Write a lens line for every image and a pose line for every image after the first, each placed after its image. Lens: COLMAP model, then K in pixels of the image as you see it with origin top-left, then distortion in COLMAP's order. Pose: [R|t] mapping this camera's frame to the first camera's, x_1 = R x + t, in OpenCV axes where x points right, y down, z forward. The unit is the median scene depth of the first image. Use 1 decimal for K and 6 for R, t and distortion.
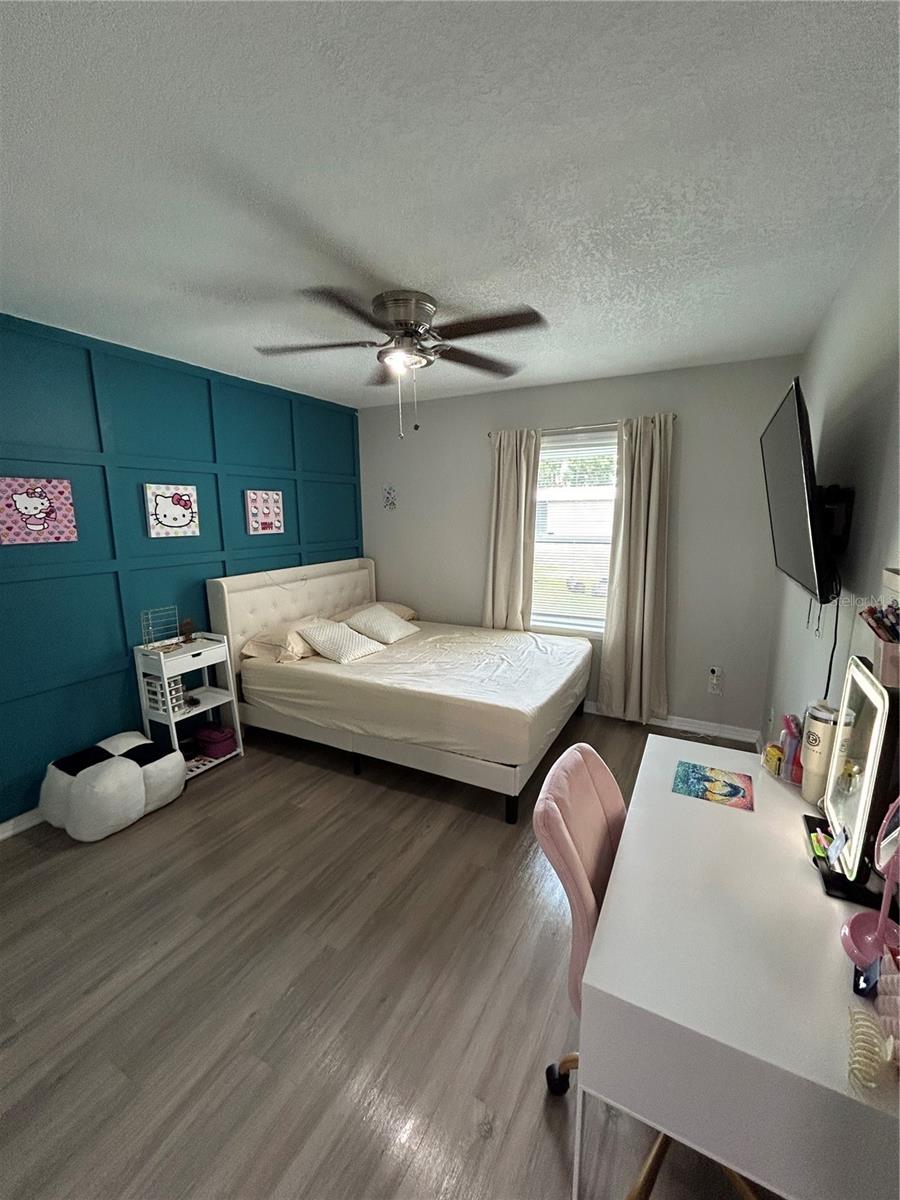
lens RADIAL K [[485.3, 0, 451.8], [0, 485.3, 600.8], [0, 0, 1]] dist [0.000750, 0.000563]
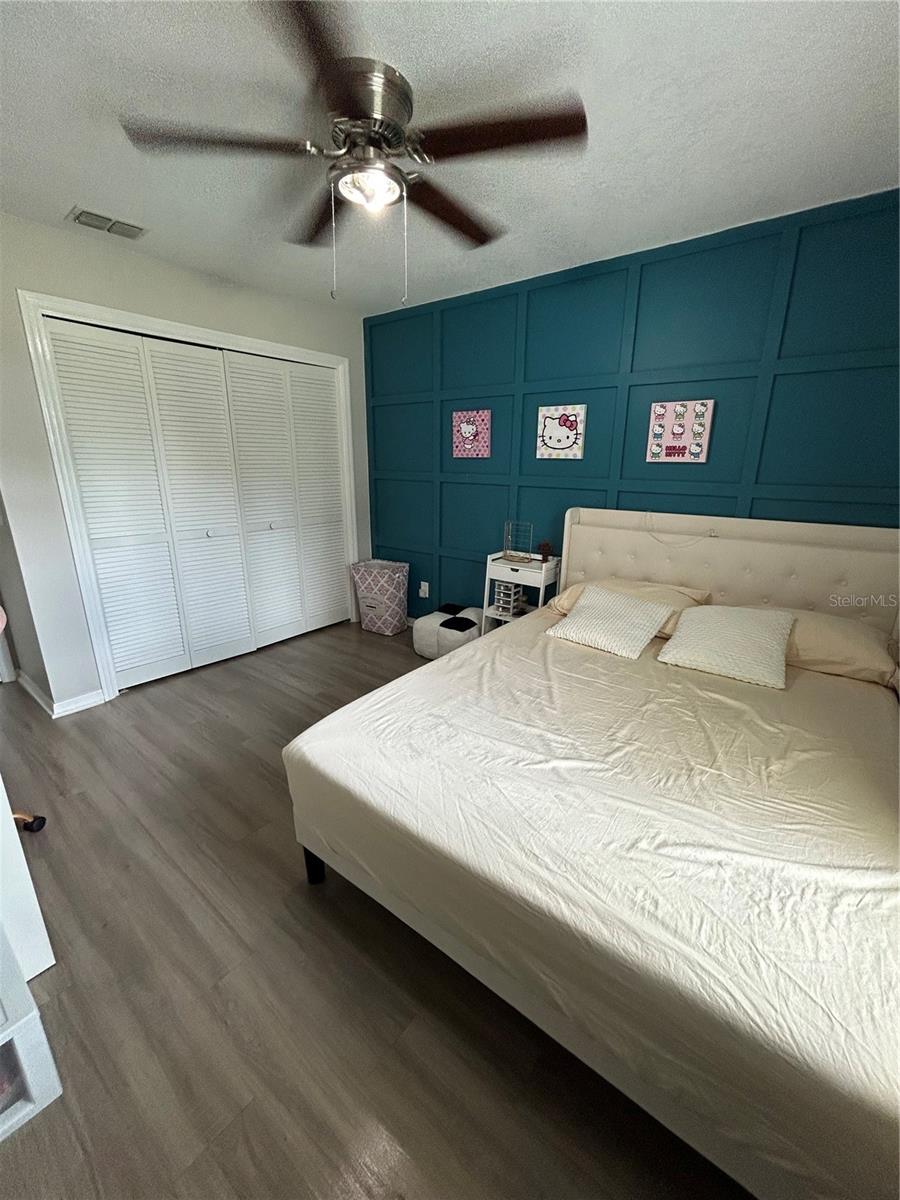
lens RADIAL K [[485.3, 0, 453.6], [0, 485.3, 598.9], [0, 0, 1]] dist [0.000750, 0.000563]
pose [[-0.167379, 0.282255, -0.944625, 0.529973], [-0.187254, 0.931599, 0.311543, -0.138369], [0.967946, 0.229031, -0.103076, 0.987353]]
